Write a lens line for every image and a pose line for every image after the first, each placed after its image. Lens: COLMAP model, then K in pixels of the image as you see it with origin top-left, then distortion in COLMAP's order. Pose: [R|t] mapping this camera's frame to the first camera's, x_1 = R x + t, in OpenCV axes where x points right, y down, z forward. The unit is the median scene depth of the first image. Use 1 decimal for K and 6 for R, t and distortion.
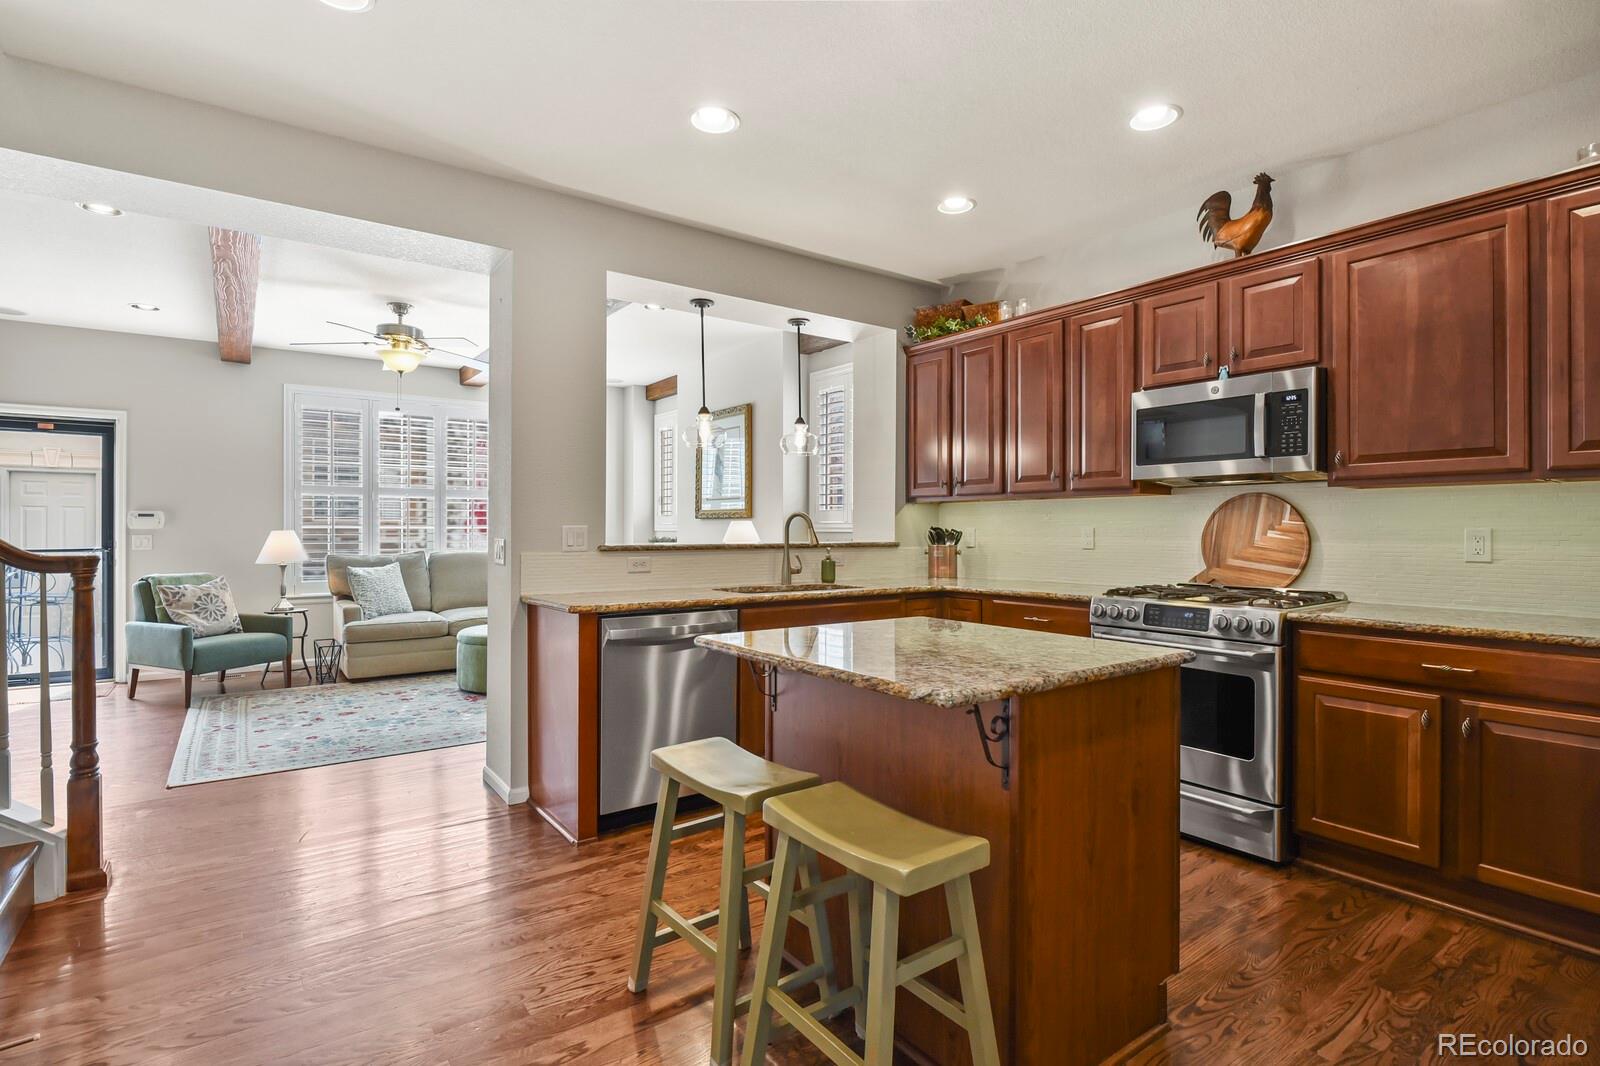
lens RADIAL K [[782.5, 0, 806.3], [0, 782.5, 529.7], [0, 0, 1]] dist [-0.008184, -0.001653]
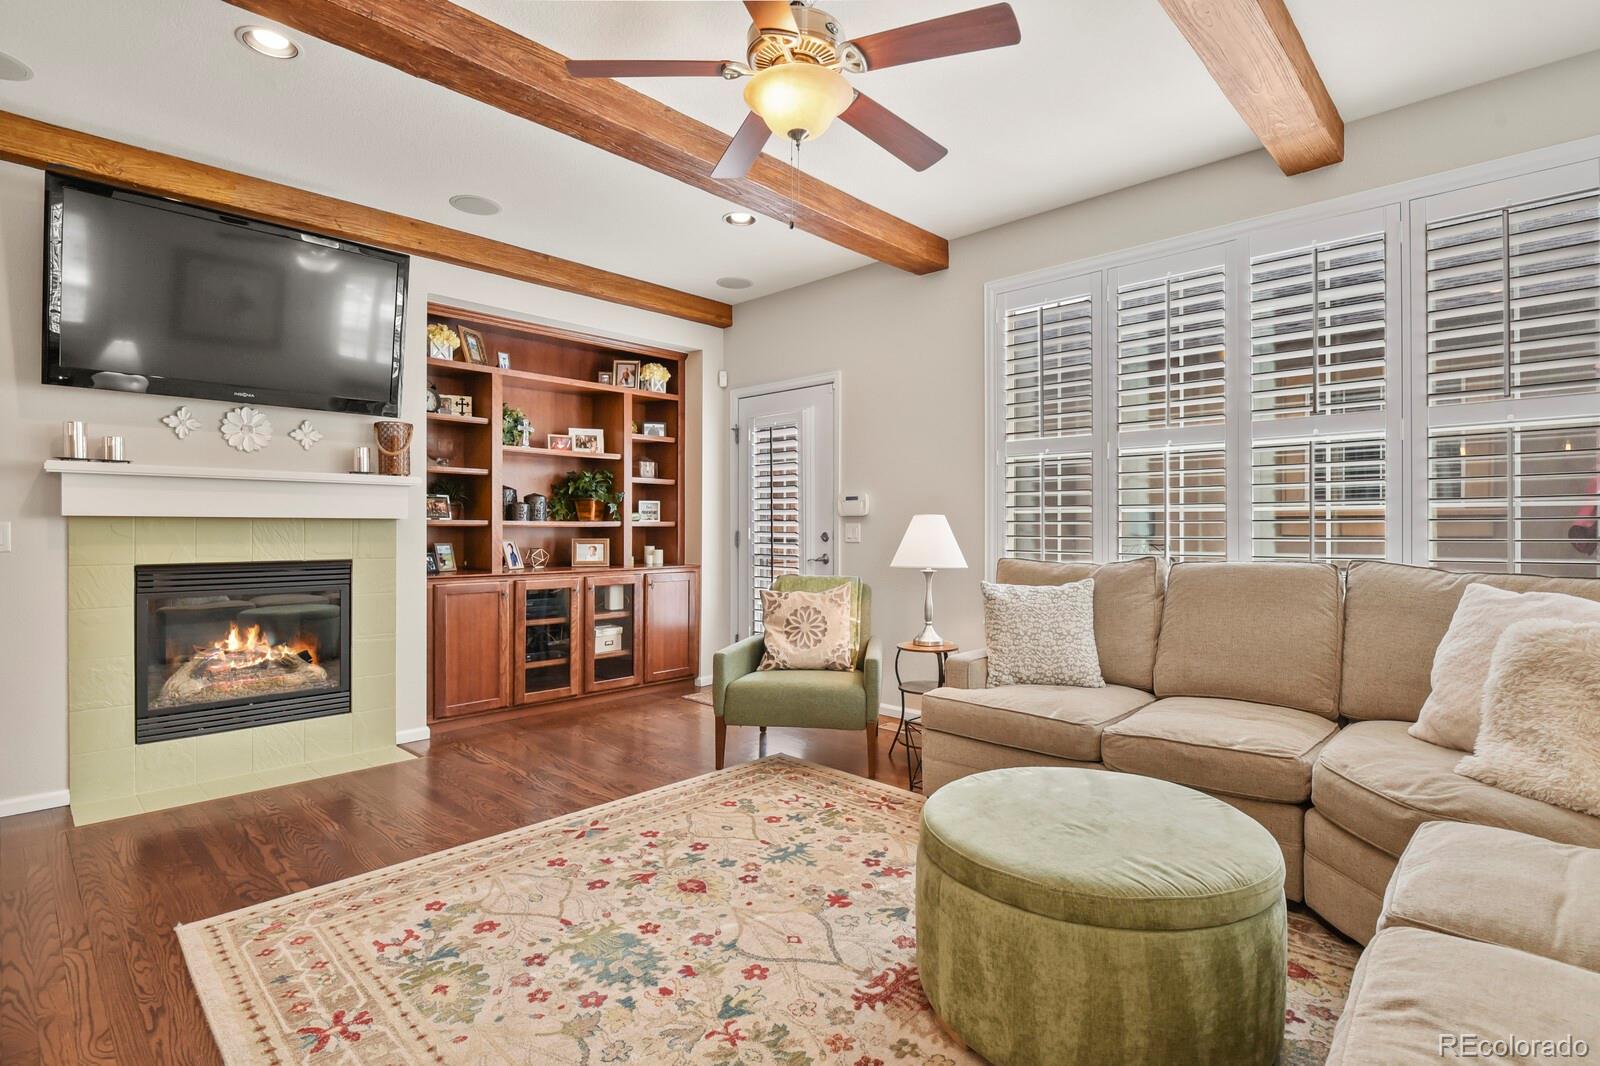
lens RADIAL K [[782.5, 0, 801.0], [0, 782.5, 527.2], [0, 0, 1]] dist [-0.008184, -0.001653]
pose [[0.162133, 0.000141, -0.986769, -0.082130], [-0.000080, 1.000000, 0.000130, 0.010941], [0.986769, 0.000058, 0.162133, 0.849981]]
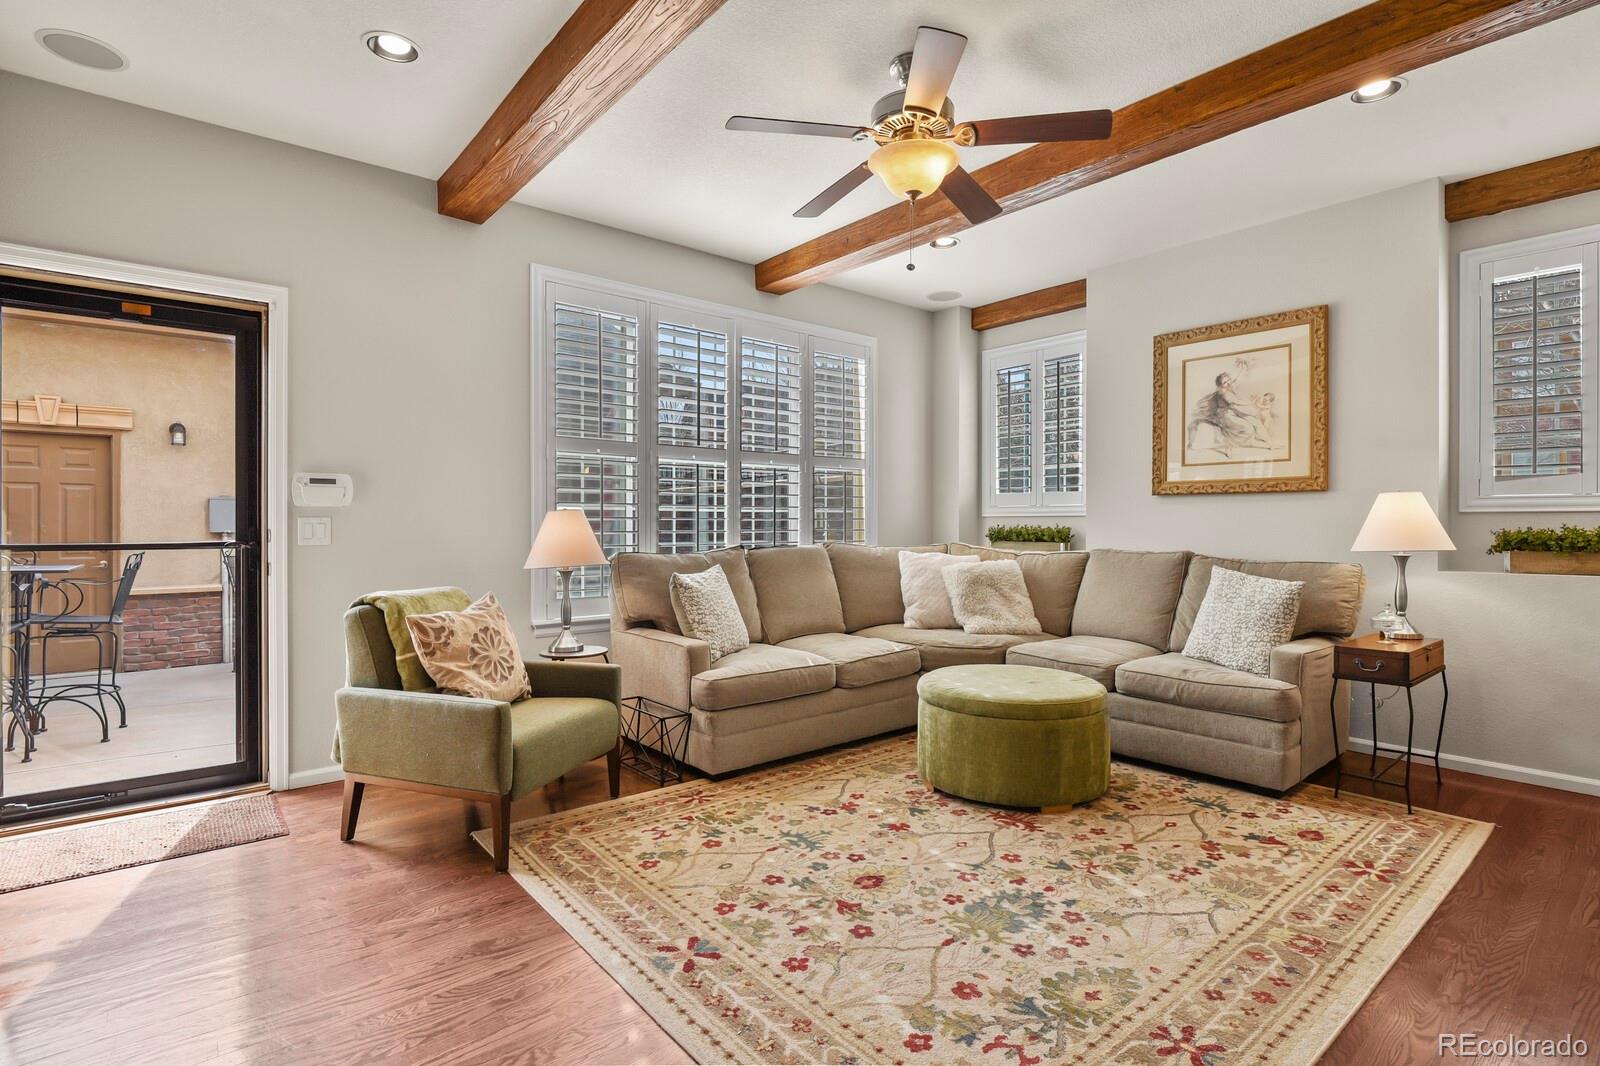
lens RADIAL K [[782.5, 0, 816.2], [0, 782.5, 529.2], [0, 0, 1]] dist [-0.008184, -0.001653]
pose [[0.997737, -0.000763, 0.067234, -0.561431], [0.000366, 0.999982, 0.005923, 0.012432], [-0.067237, -0.005885, 0.997720, 0.446269]]
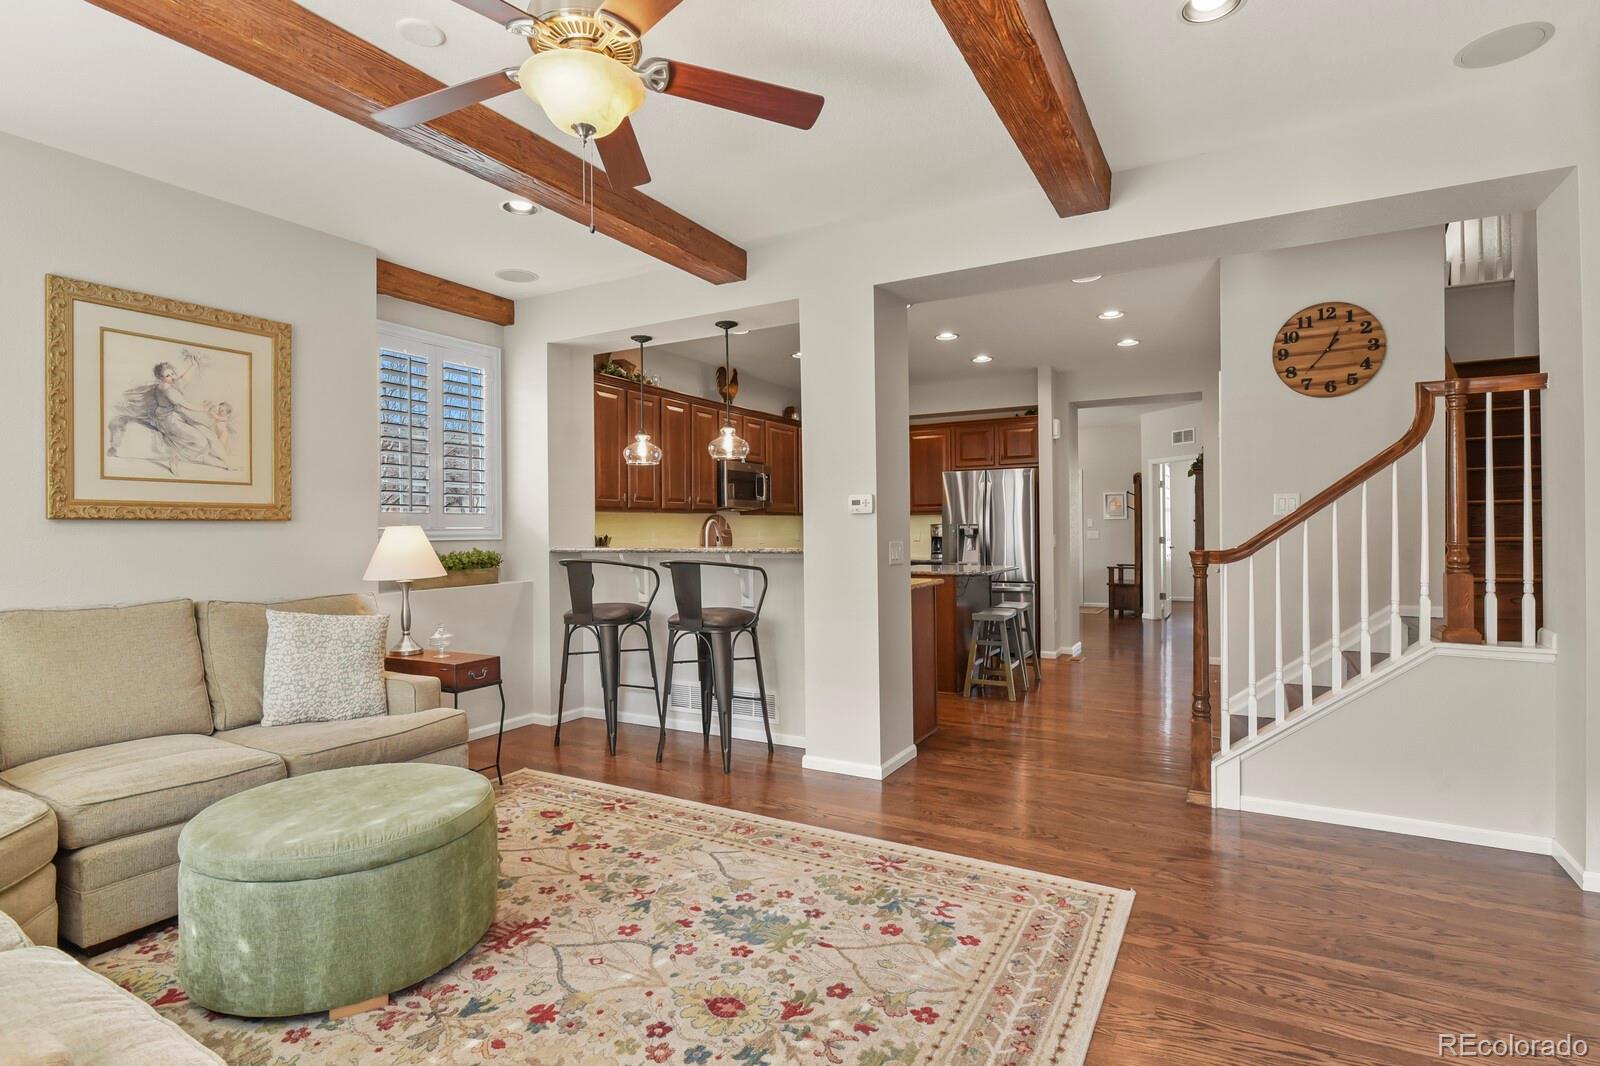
lens RADIAL K [[782.5, 0, 808.5], [0, 782.5, 527.6], [0, 0, 1]] dist [-0.008184, -0.001653]
pose [[-0.412075, 0.005099, 0.911136, -0.833617], [0.009090, 0.999958, -0.001484, -0.006210], [-0.911105, 0.007671, -0.412104, 0.966947]]
